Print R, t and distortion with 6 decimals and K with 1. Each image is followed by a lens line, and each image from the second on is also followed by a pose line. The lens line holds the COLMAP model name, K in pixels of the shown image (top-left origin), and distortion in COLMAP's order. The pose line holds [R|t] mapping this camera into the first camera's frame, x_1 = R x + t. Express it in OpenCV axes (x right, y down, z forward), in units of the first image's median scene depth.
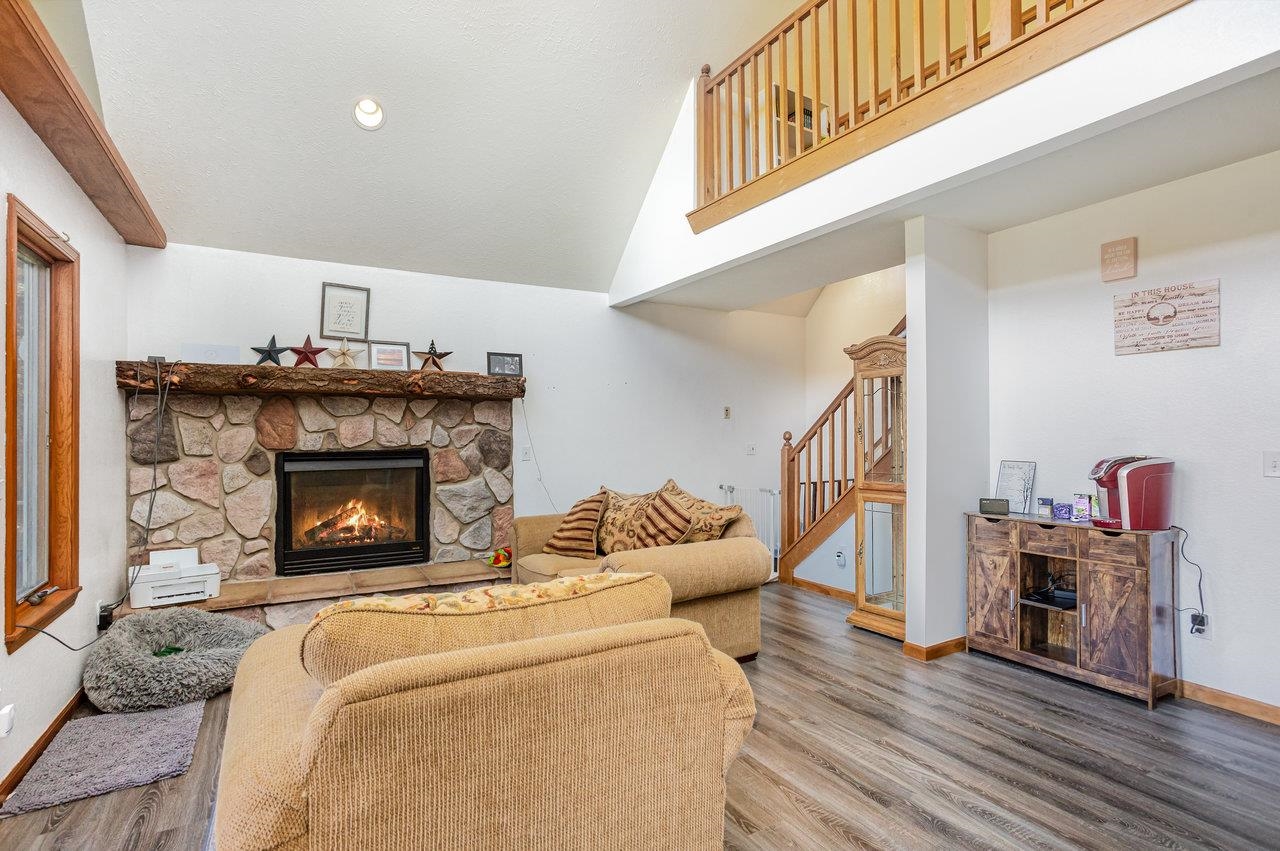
lens RADIAL K [[629.4, 0, 634.8], [0, 629.4, 422.7], [0, 0, 1]] dist [-0.058205, 0.036726]
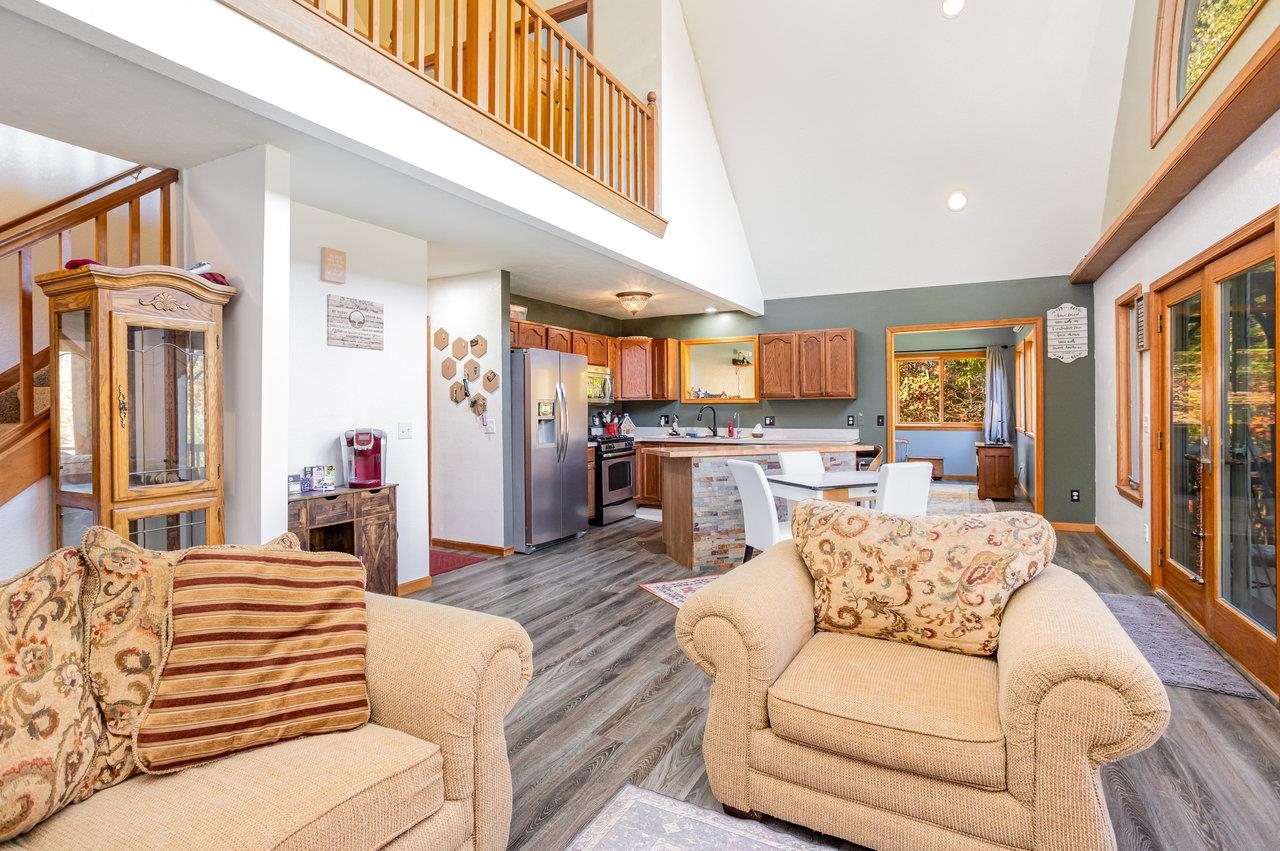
lens RADIAL K [[635.1, 0, 637.4], [0, 635.1, 412.0], [0, 0, 1]] dist [-0.053067, 0.028789]
pose [[-0.534642, 0.004095, 0.845069, -0.397816], [-0.002729, 0.999975, -0.006572, 0.017935], [-0.845074, -0.005820, -0.534617, 0.836653]]
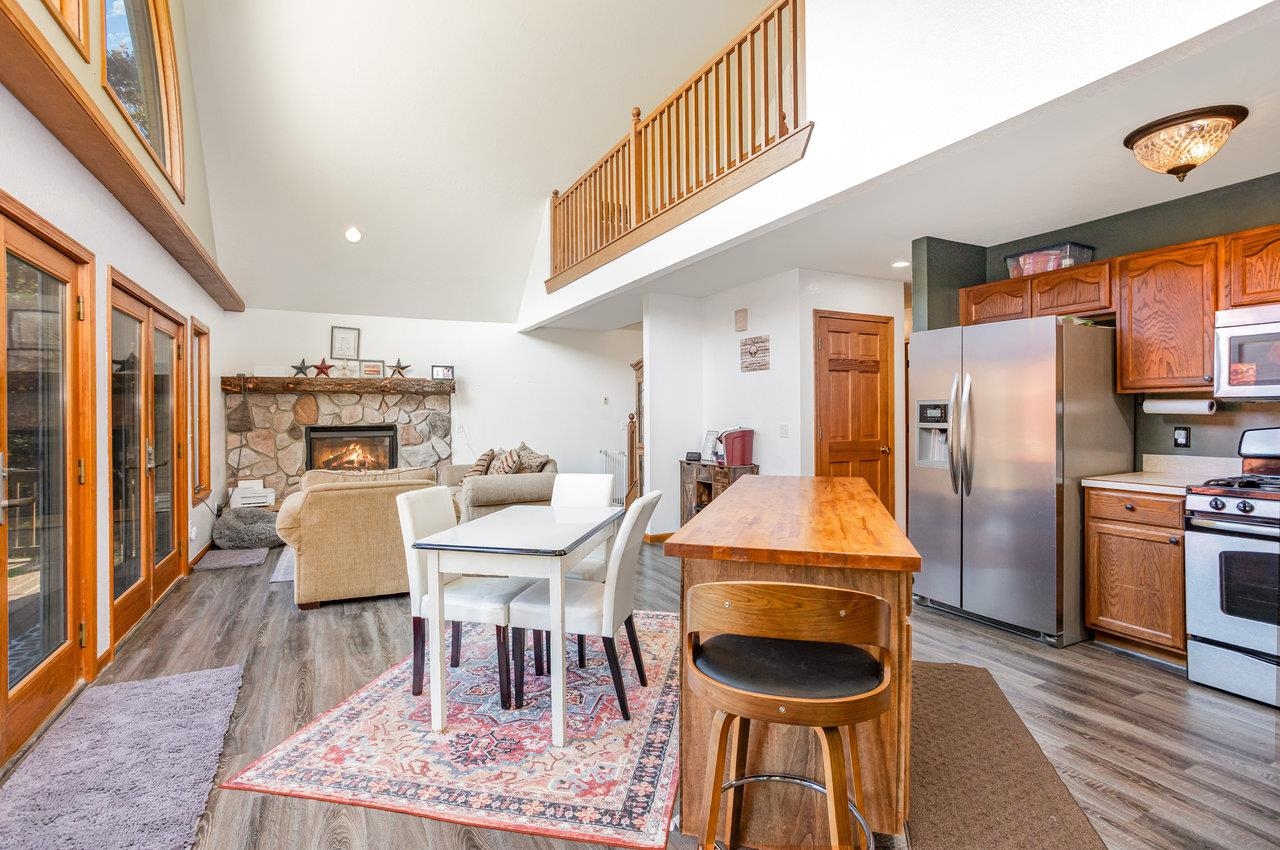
lens RADIAL K [[618.8, 0, 627.5], [0, 618.8, 415.8], [0, 0, 1]] dist [-0.057961, 0.033291]
pose [[0.997933, -0.000965, -0.064259, 0.413723], [0.002065, 0.999852, 0.017055, -0.008707], [0.064233, -0.017152, 0.997788, -0.621071]]
